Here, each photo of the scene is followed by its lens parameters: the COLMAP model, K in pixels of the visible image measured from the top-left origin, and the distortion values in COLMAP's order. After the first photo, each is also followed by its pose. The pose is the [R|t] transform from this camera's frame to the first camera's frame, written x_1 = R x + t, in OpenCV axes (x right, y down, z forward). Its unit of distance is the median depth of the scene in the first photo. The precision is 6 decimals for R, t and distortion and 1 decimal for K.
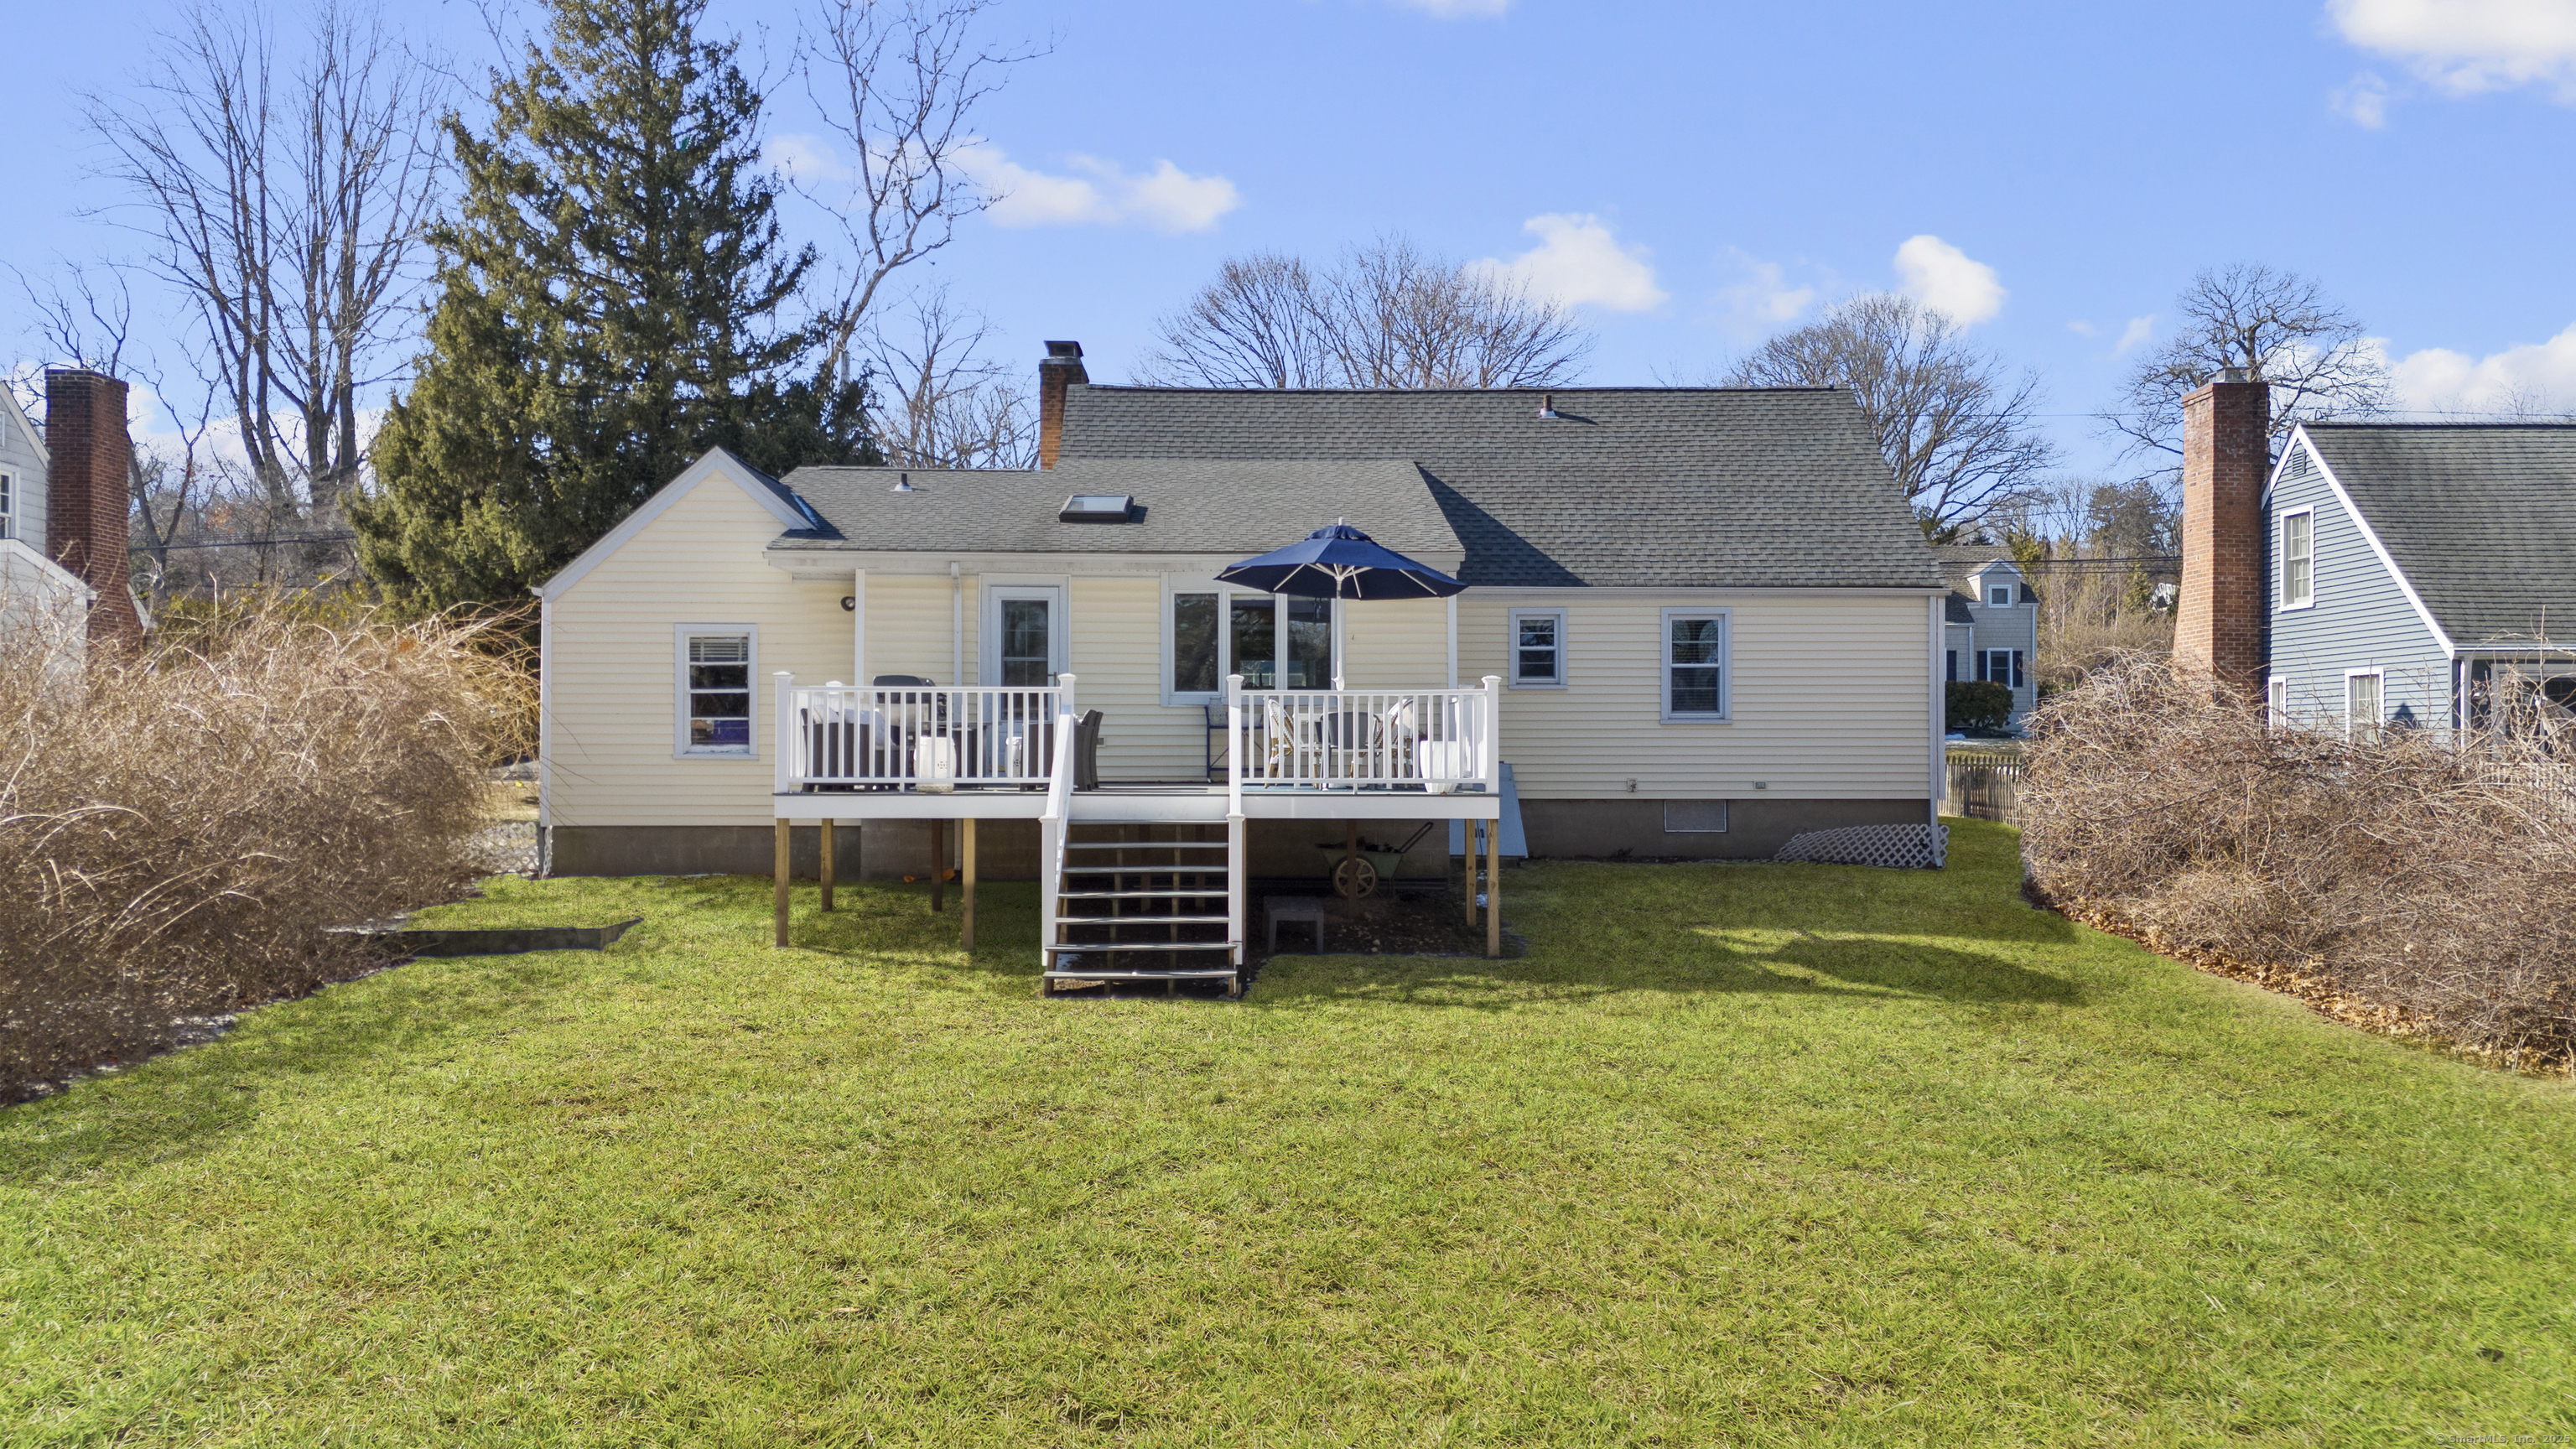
lens RADIAL K [[1847.4, 0, 1288.0], [0, 1847.4, 724.5], [0, 0, 1]] dist [0.066497, -0.082731]
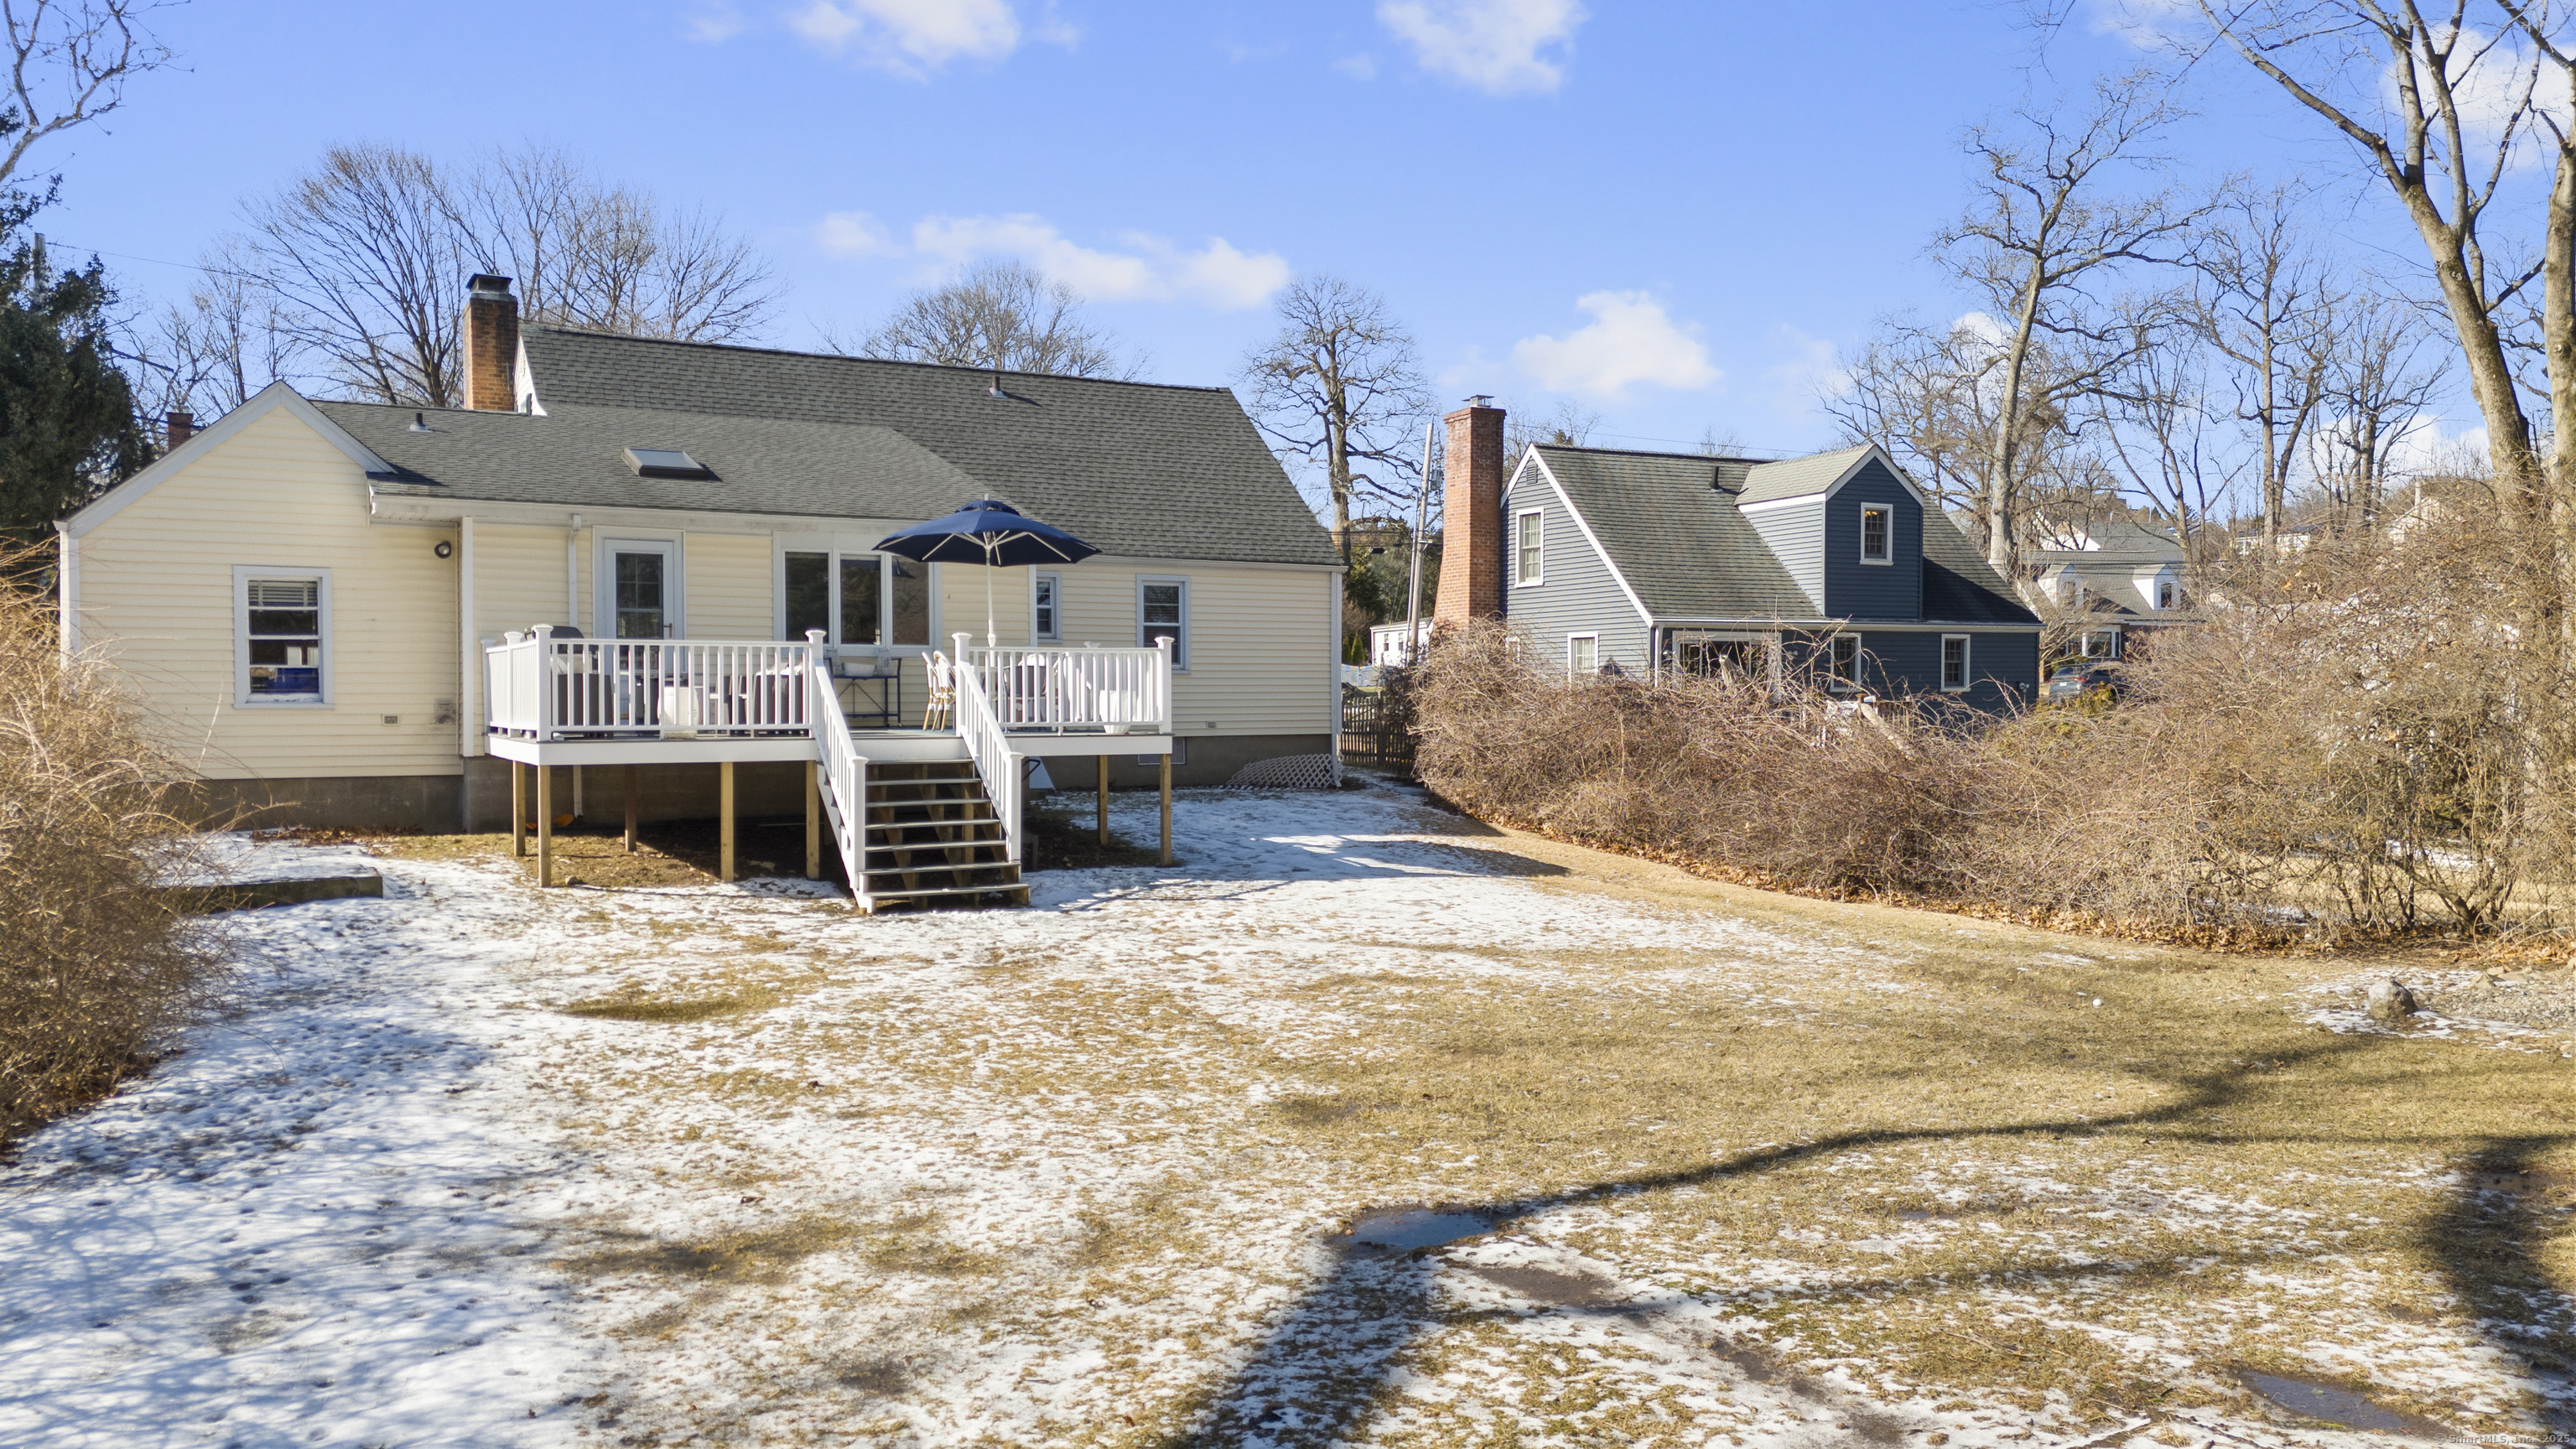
lens RADIAL K [[1847.4, 0, 1288.0], [0, 1847.4, 724.5], [0, 0, 1]] dist [0.066497, -0.082731]
pose [[0.879338, -0.010972, 0.476073, -0.308124], [-0.004206, 0.999517, 0.030805, -0.004977], [-0.476180, -0.029090, 0.878866, -0.089241]]
